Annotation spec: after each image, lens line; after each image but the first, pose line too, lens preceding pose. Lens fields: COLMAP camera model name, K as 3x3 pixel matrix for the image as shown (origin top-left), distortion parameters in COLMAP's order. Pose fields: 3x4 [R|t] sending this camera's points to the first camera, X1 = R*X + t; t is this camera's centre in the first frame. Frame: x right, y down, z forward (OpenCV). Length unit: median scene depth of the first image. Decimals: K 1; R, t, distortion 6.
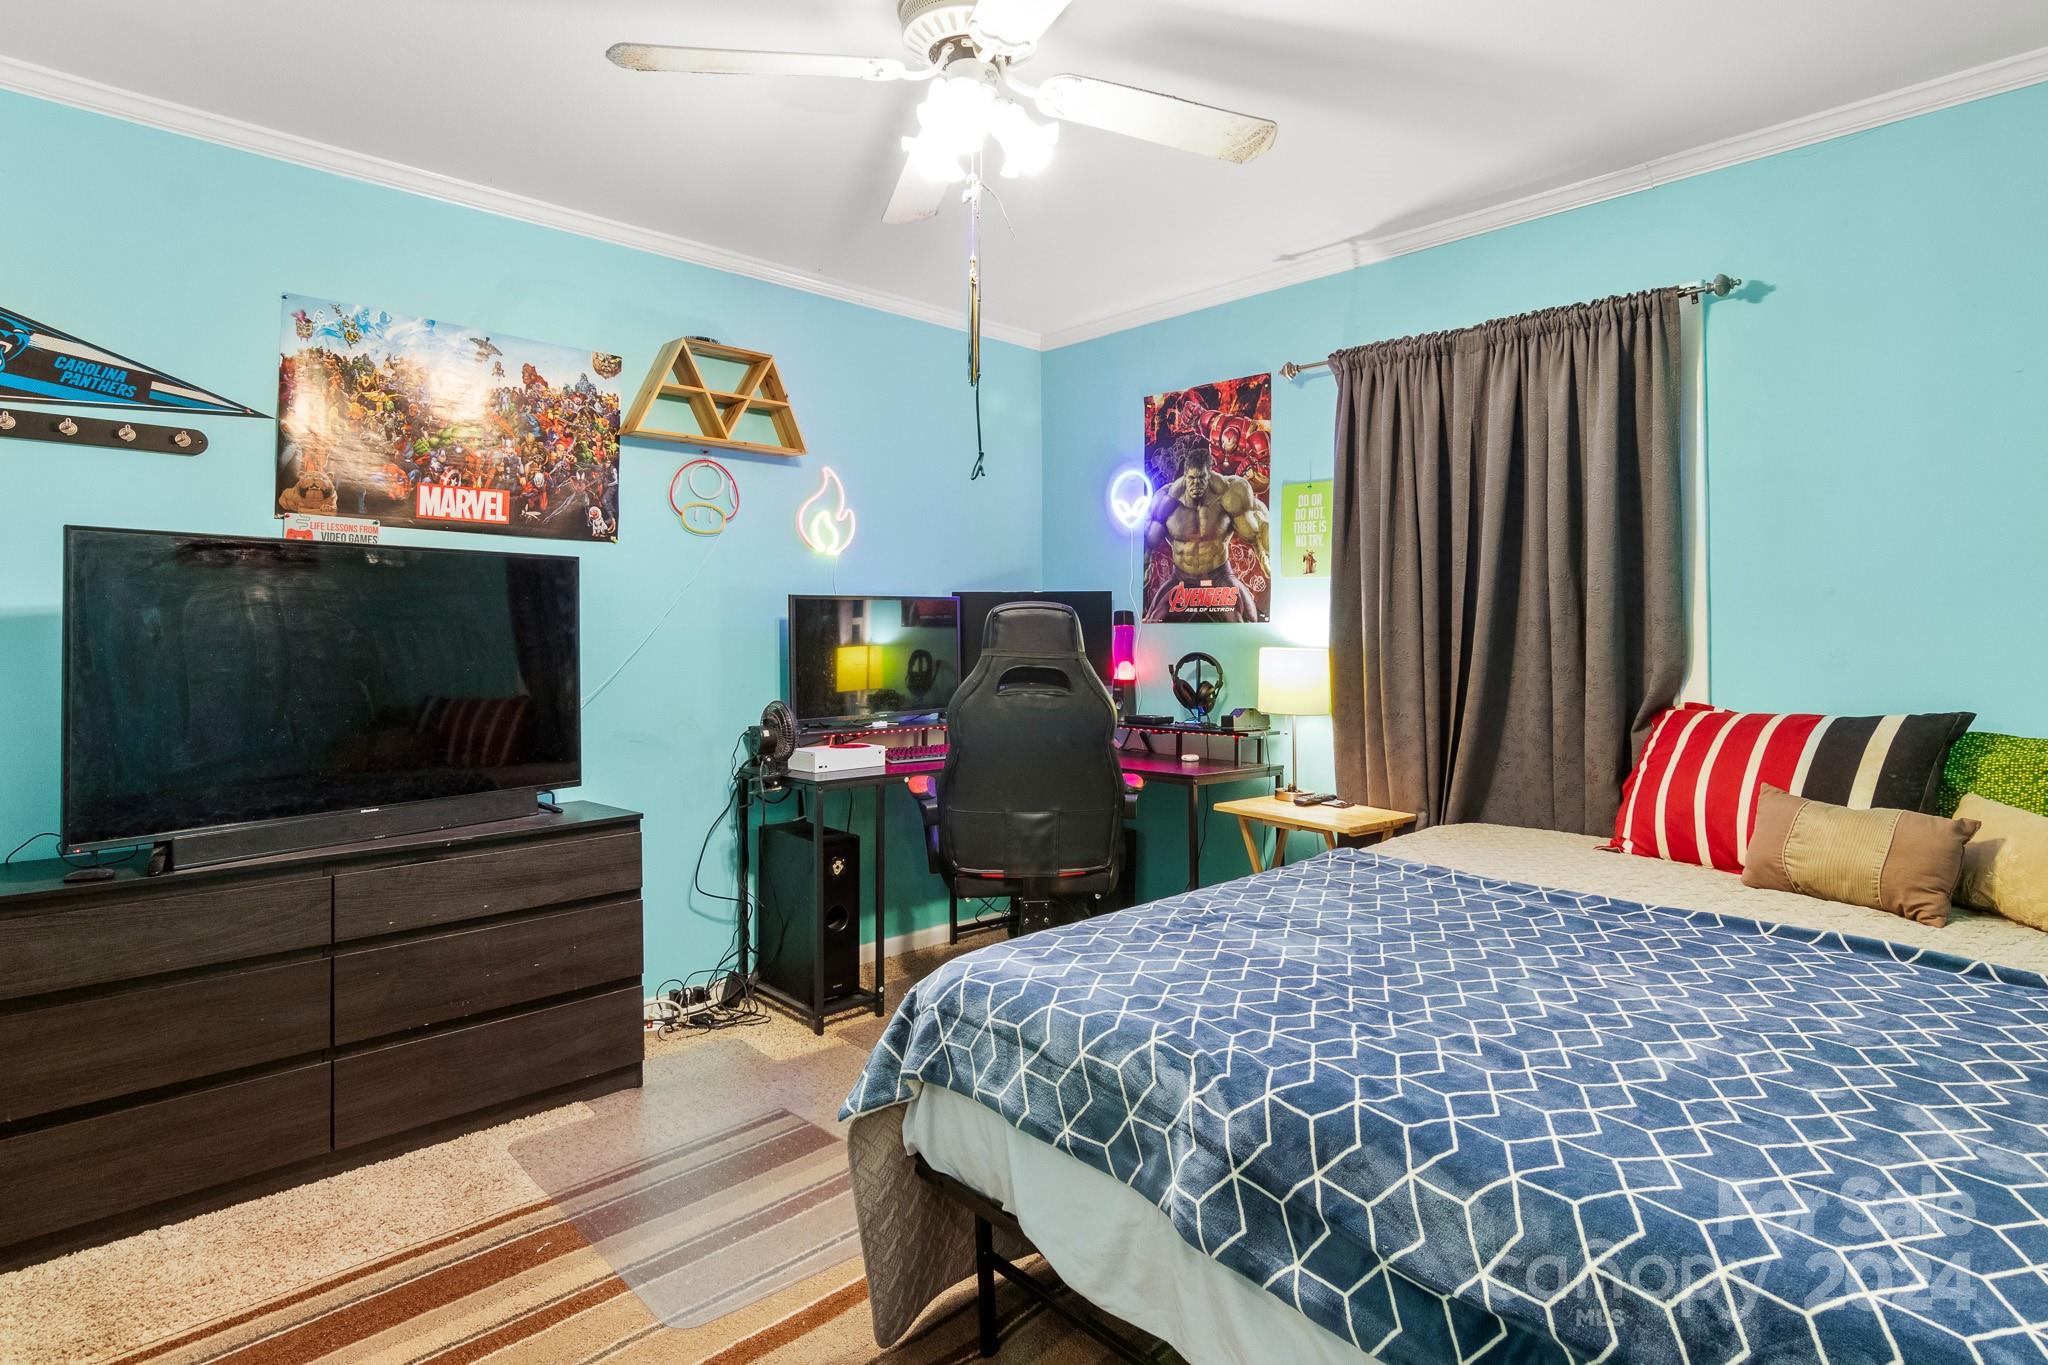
lens RADIAL K [[1050.1, 0, 1013.9], [0, 1050.1, 622.0], [0, 0, 1]] dist [-0.001140, 0.000342]
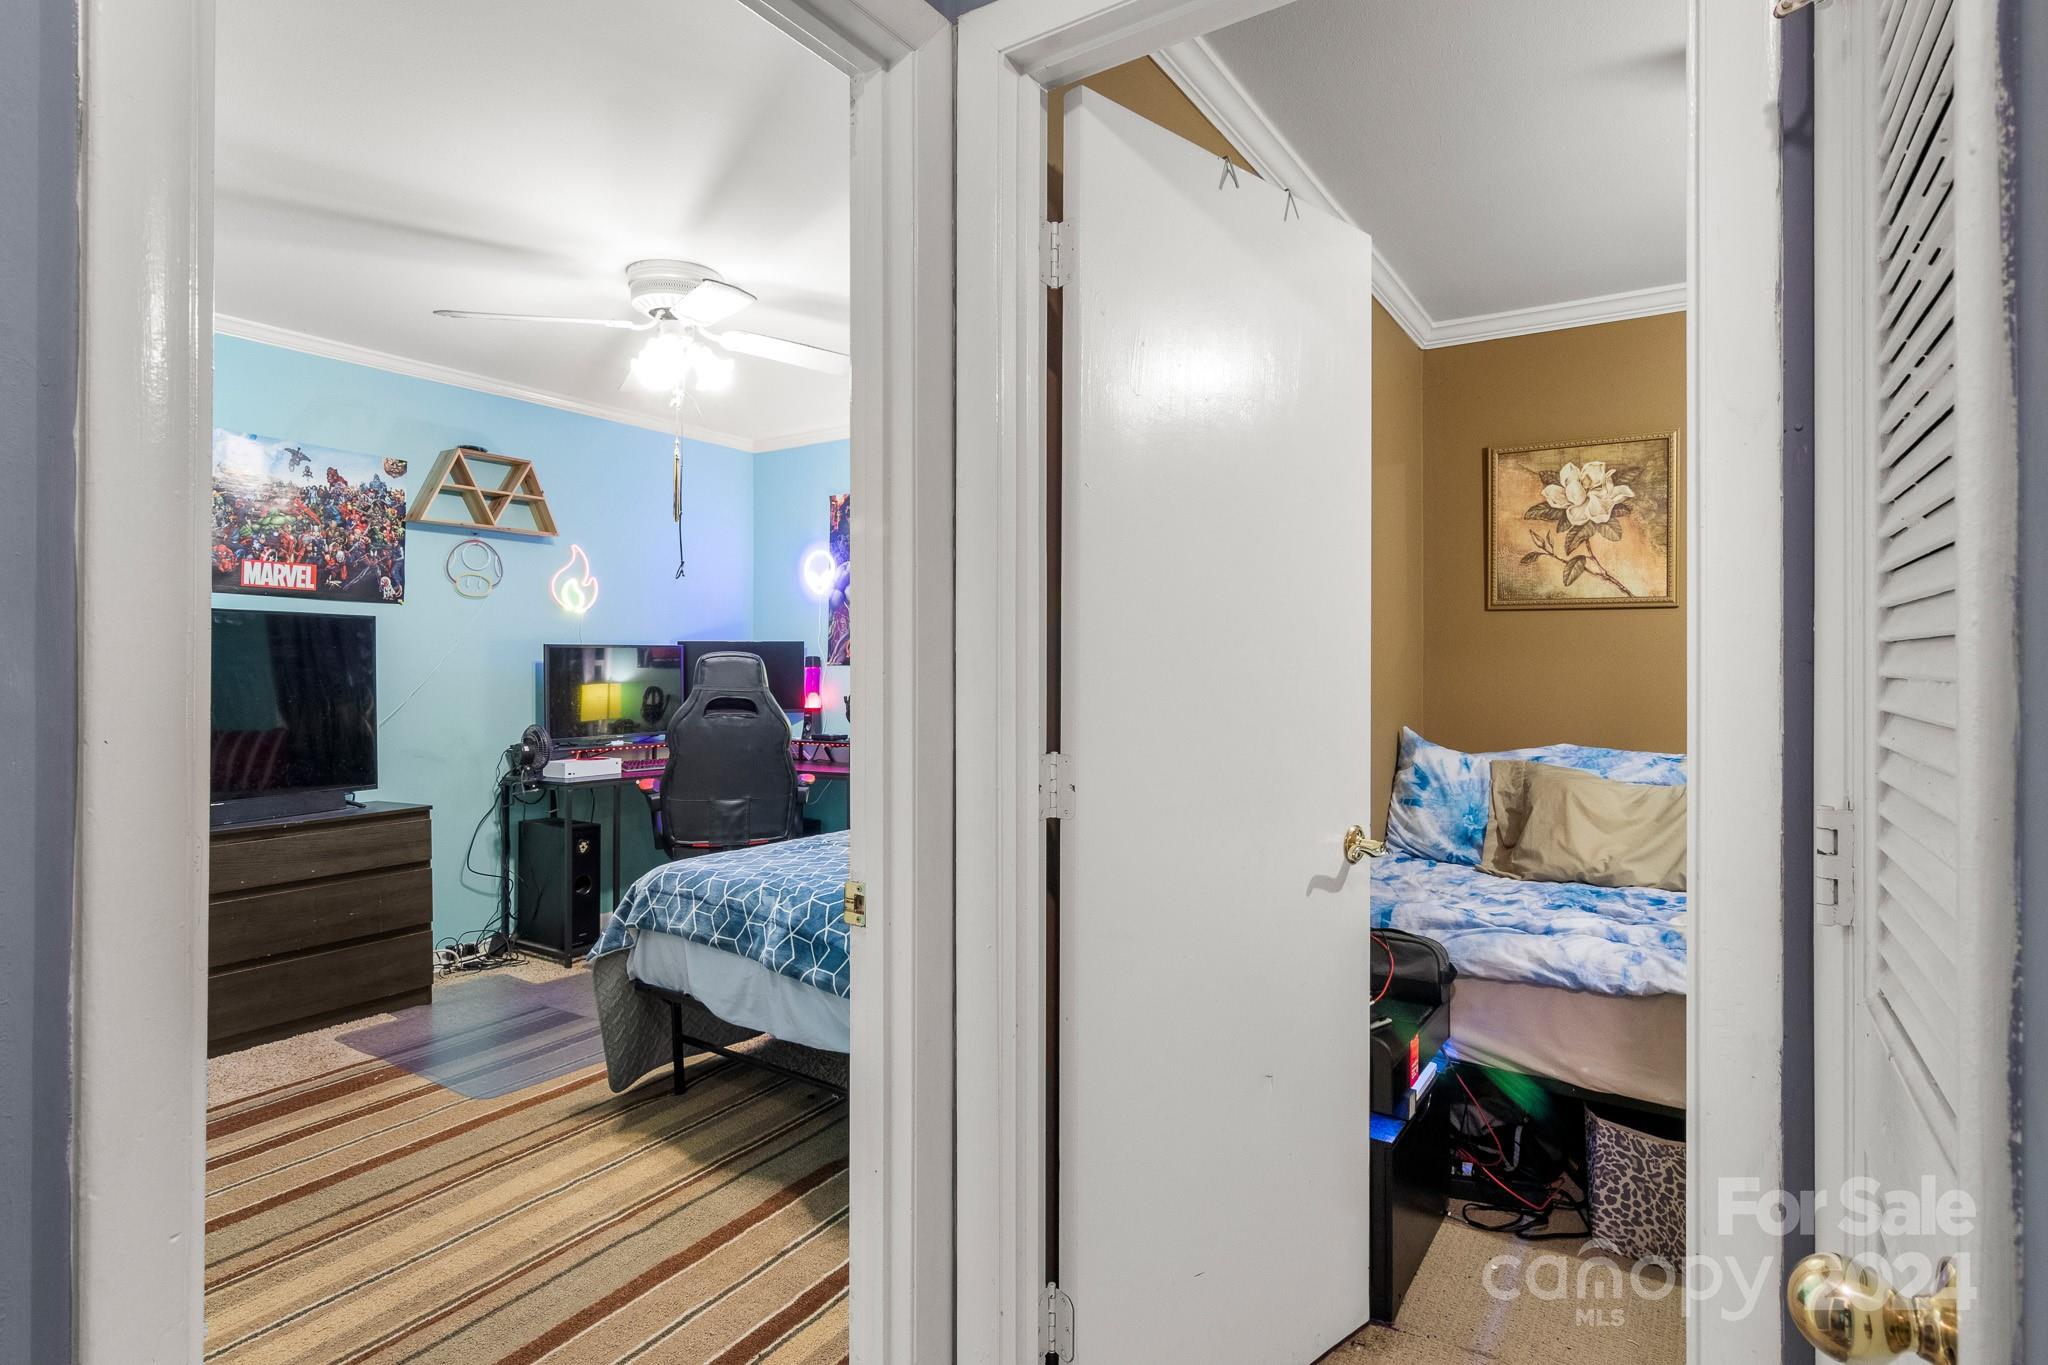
lens RADIAL K [[1050.1, 0, 1021.8], [0, 1050.1, 656.7], [0, 0, 1]] dist [-0.001140, 0.000342]
pose [[0.972503, 0.003739, 0.232862, 0.069308], [-0.003106, 0.999990, -0.003087, -0.009220], [-0.232871, 0.002279, 0.972505, -0.471827]]
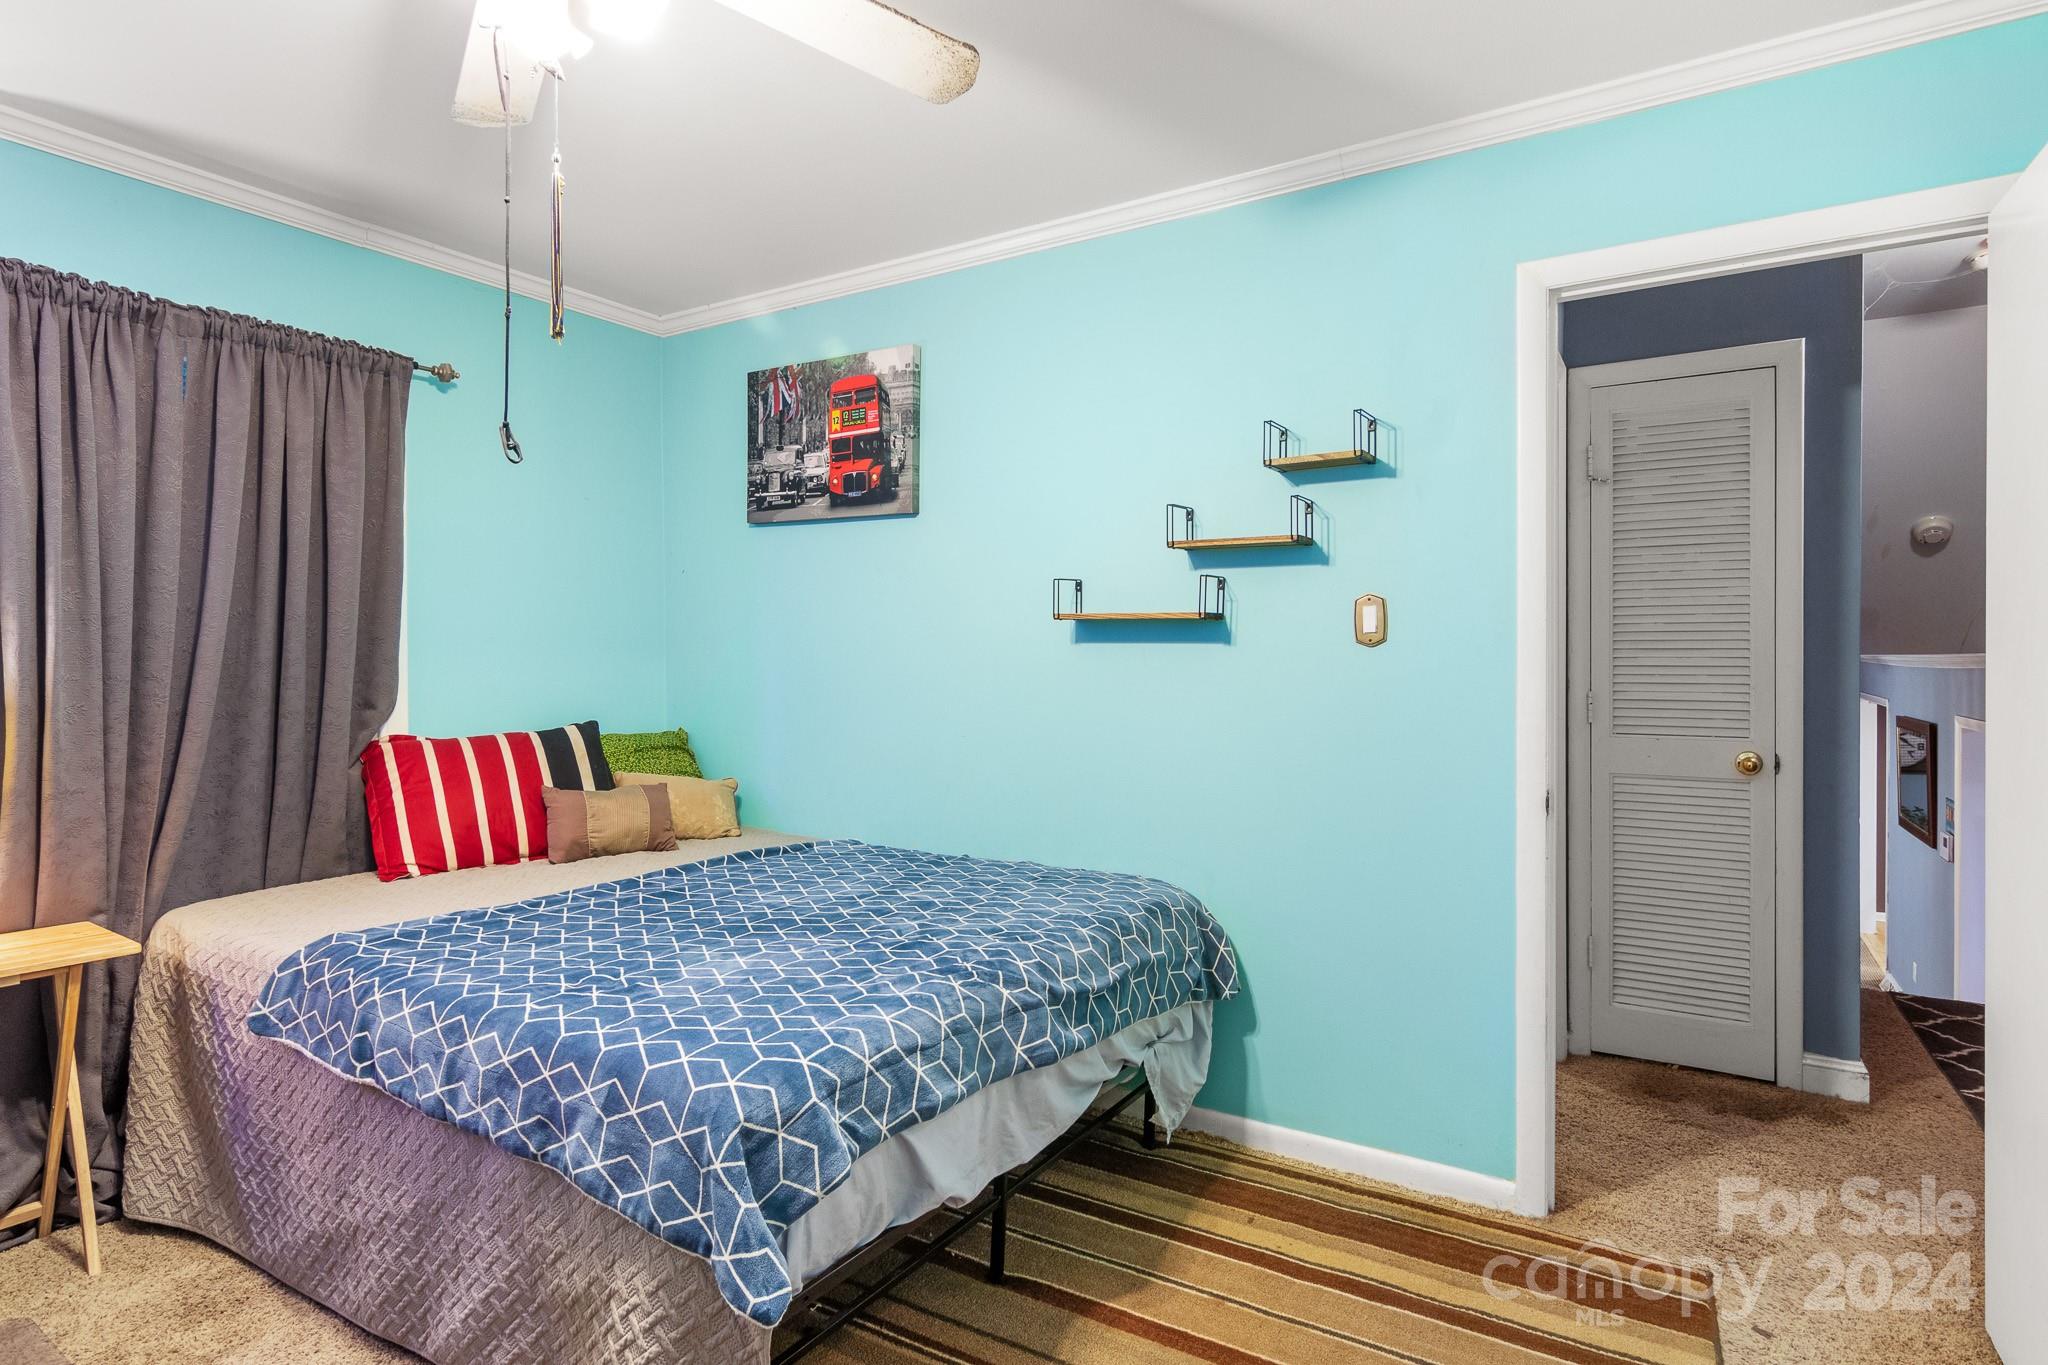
lens RADIAL K [[1050.1, 0, 1025.3], [0, 1050.1, 665.4], [0, 0, 1]] dist [-0.001140, 0.000342]
pose [[-0.264351, -0.005983, 0.964408, -0.546309], [-0.003087, 0.999981, 0.005357, -0.003913], [-0.964421, -0.001561, -0.264365, 0.596381]]
